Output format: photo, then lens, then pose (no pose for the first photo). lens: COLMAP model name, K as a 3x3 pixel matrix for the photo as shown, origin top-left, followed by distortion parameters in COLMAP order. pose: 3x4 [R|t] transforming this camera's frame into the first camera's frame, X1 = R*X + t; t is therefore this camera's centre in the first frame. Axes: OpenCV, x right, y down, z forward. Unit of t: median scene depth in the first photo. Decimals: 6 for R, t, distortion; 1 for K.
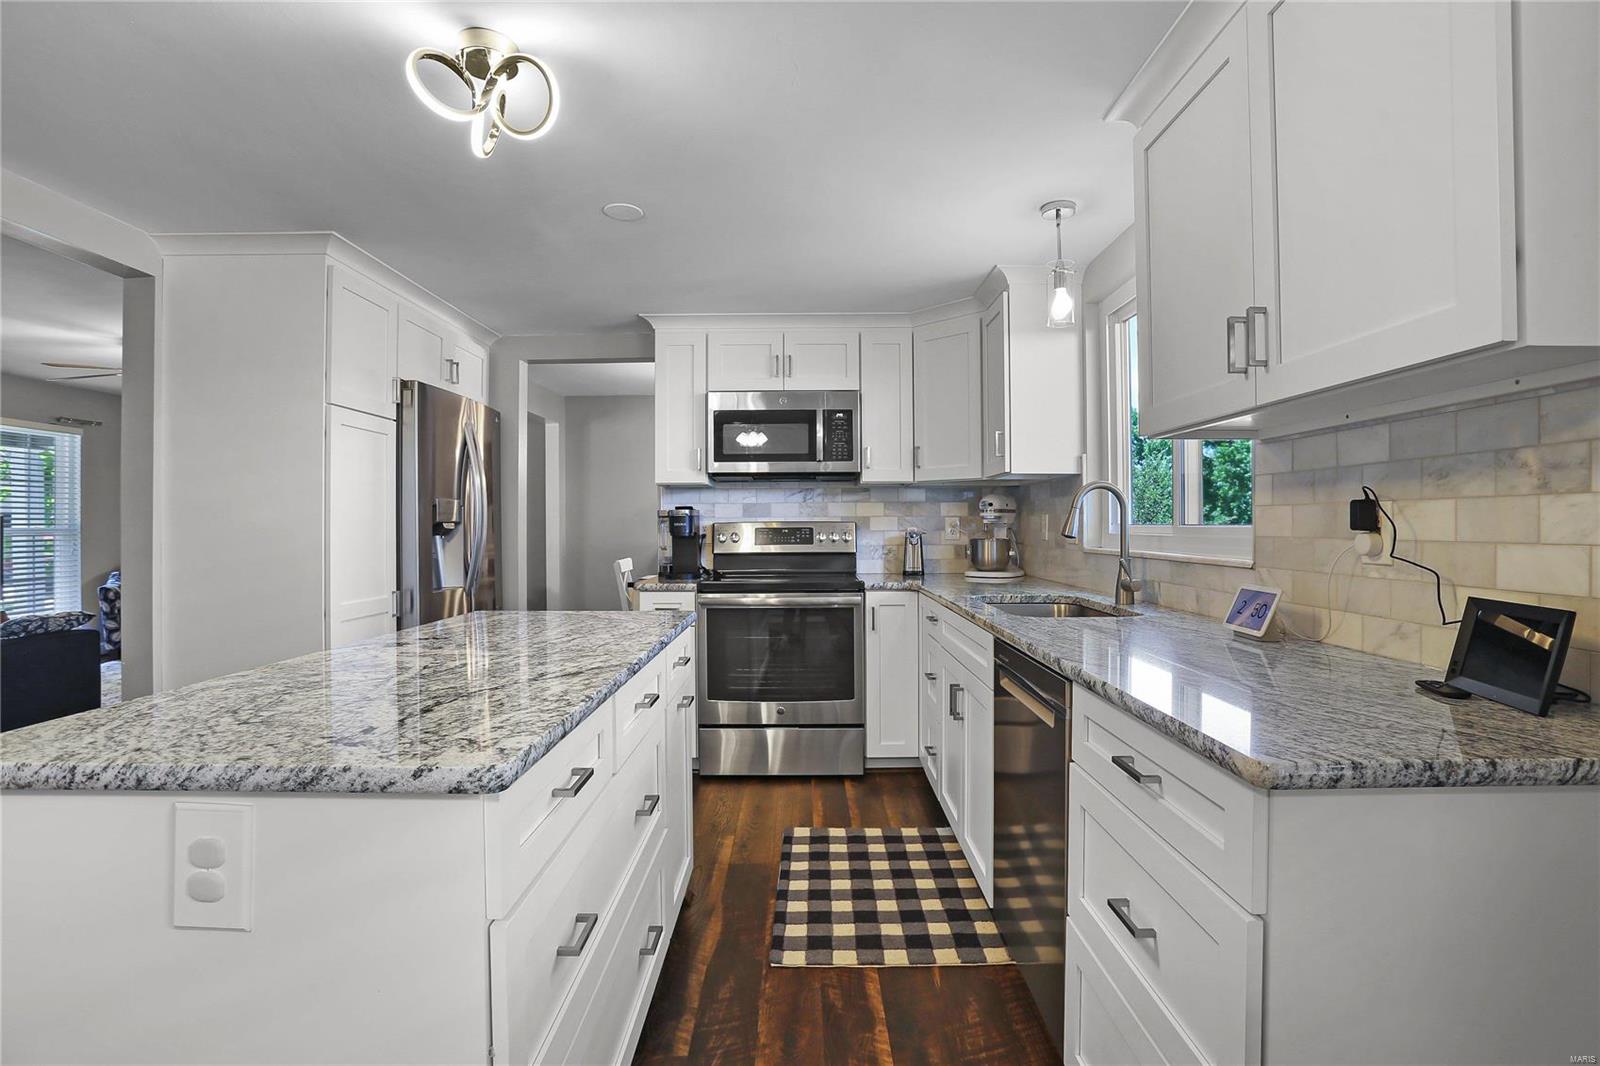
lens RADIAL K [[774.3, 0, 801.8], [0, 774.3, 525.9], [0, 0, 1]] dist [-0.070785, 0.025437]
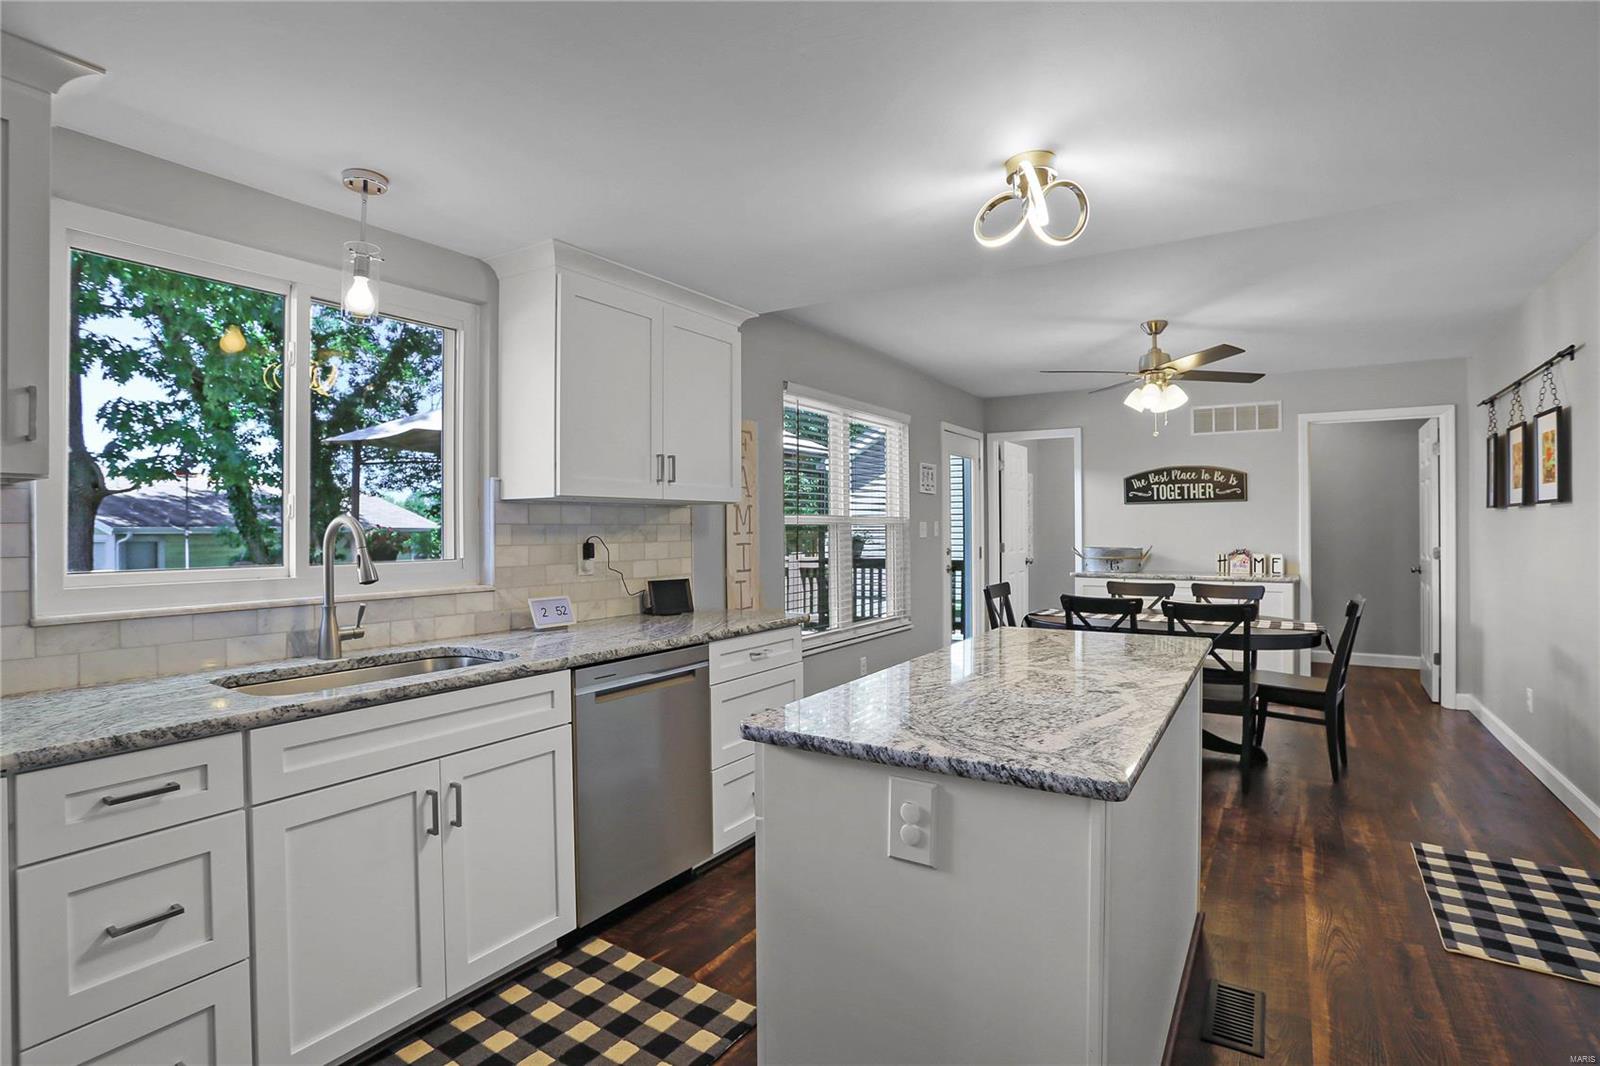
lens RADIAL K [[786.8, 0, 800.0], [0, 786.8, 533.0], [0, 0, 1]] dist [-0.065066, 0.027020]
pose [[-0.842763, 0.002959, 0.538277, -0.387783], [0.007565, 0.999951, 0.006348, -0.032464], [-0.538232, 0.009422, -0.842744, 1.134695]]
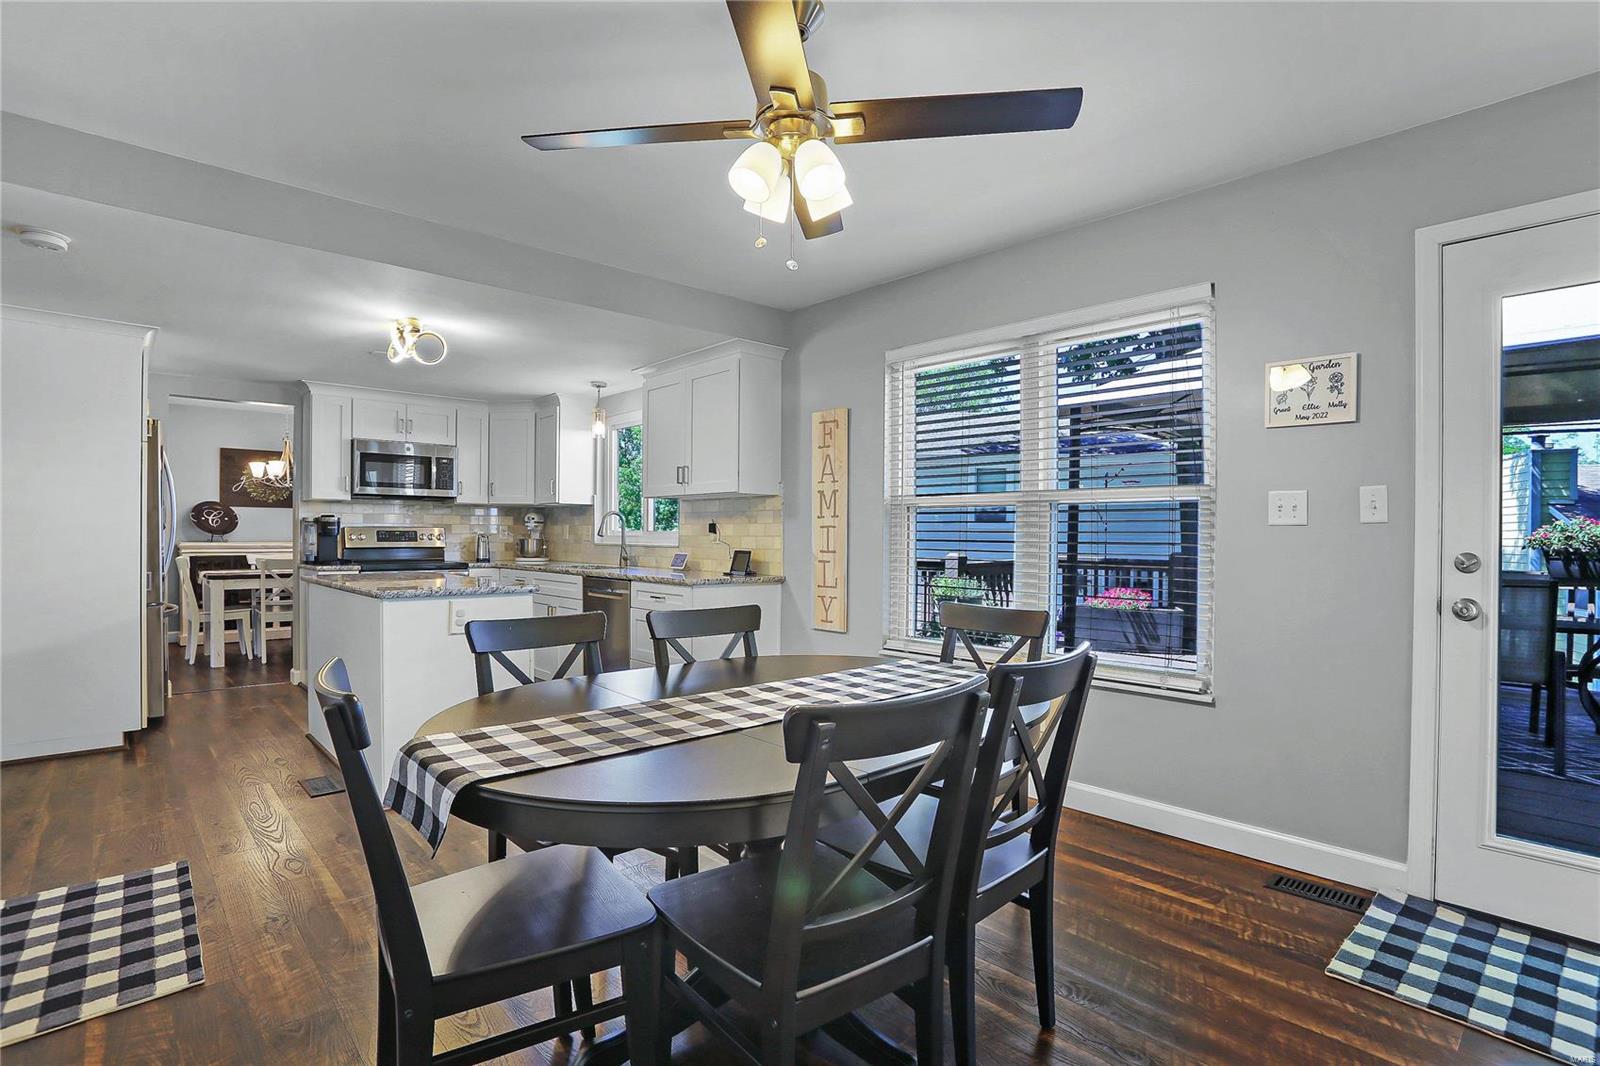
lens RADIAL K [[786.8, 0, 800.0], [0, 786.8, 533.0], [0, 0, 1]] dist [-0.065066, 0.027020]
pose [[0.739656, 0.010795, 0.672899, -0.577768], [-0.009278, 0.999940, -0.005842, 0.010763], [-0.672921, -0.001922, 0.739711, -0.814251]]
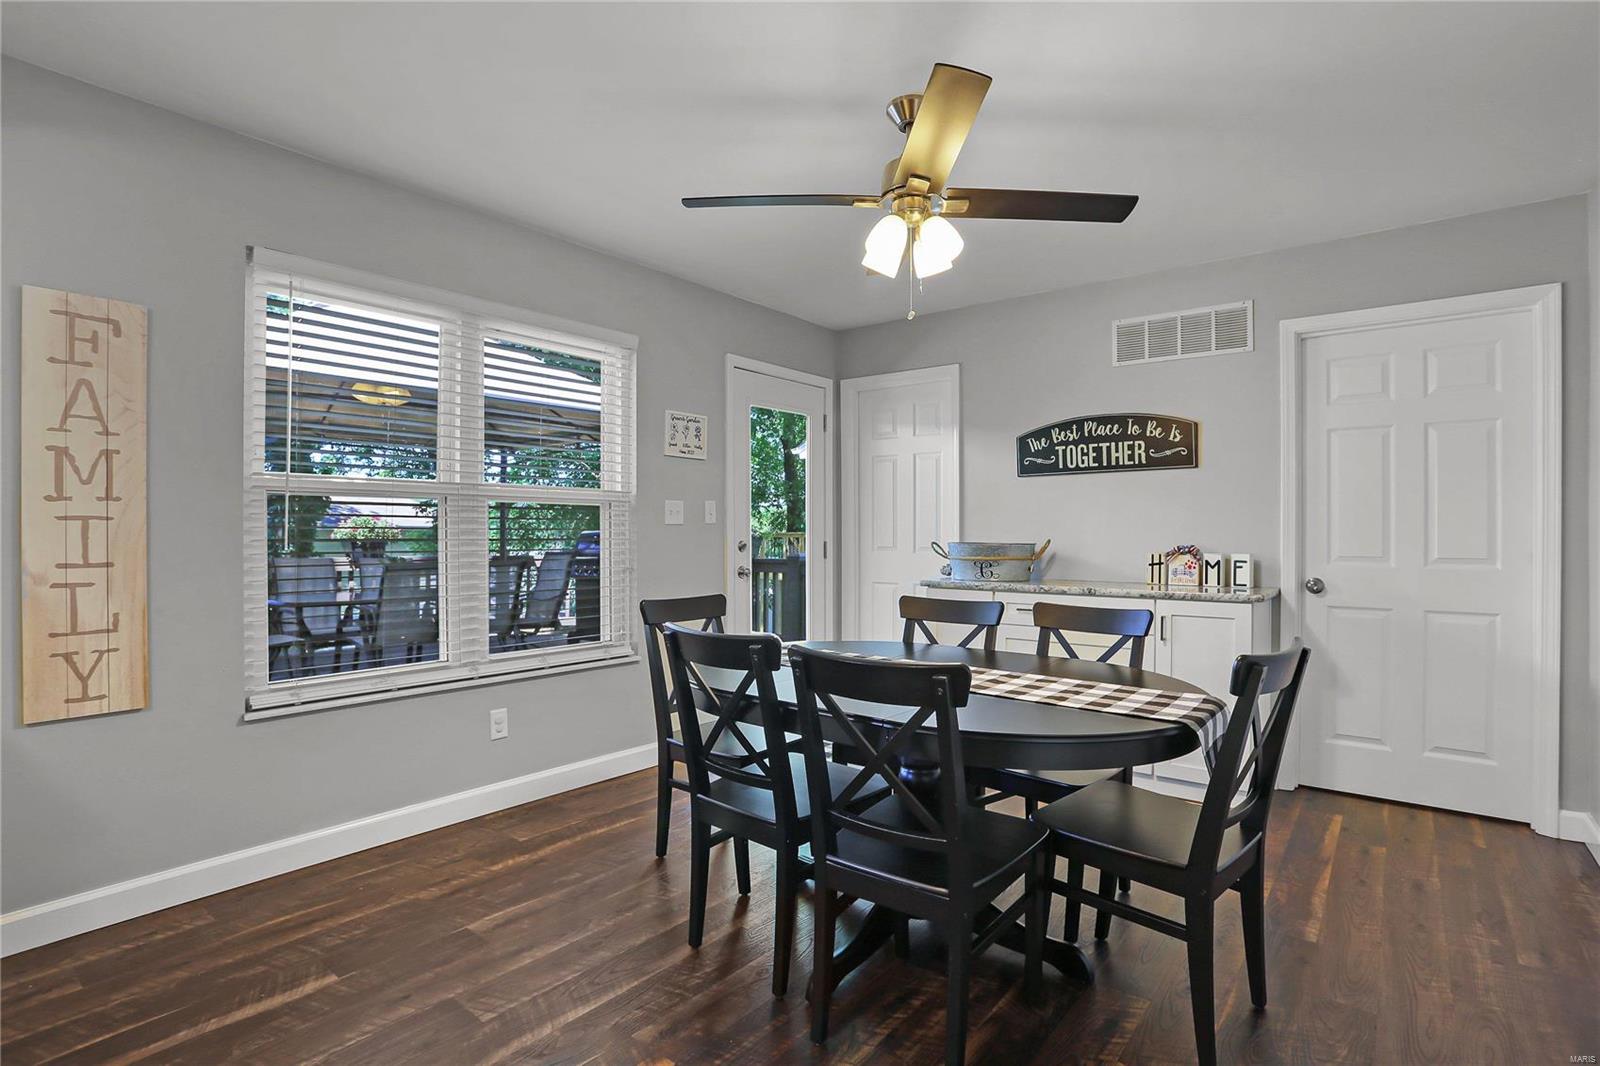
lens RADIAL K [[797.8, 0, 813.1], [0, 797.8, 536.1], [0, 0, 1]] dist [-0.059651, 0.029452]
pose [[-0.779280, -0.001488, 0.626674, -0.578820], [0.001030, 0.999993, 0.003656, 0.006205], [-0.626675, 0.003495, -0.779273, 0.269414]]
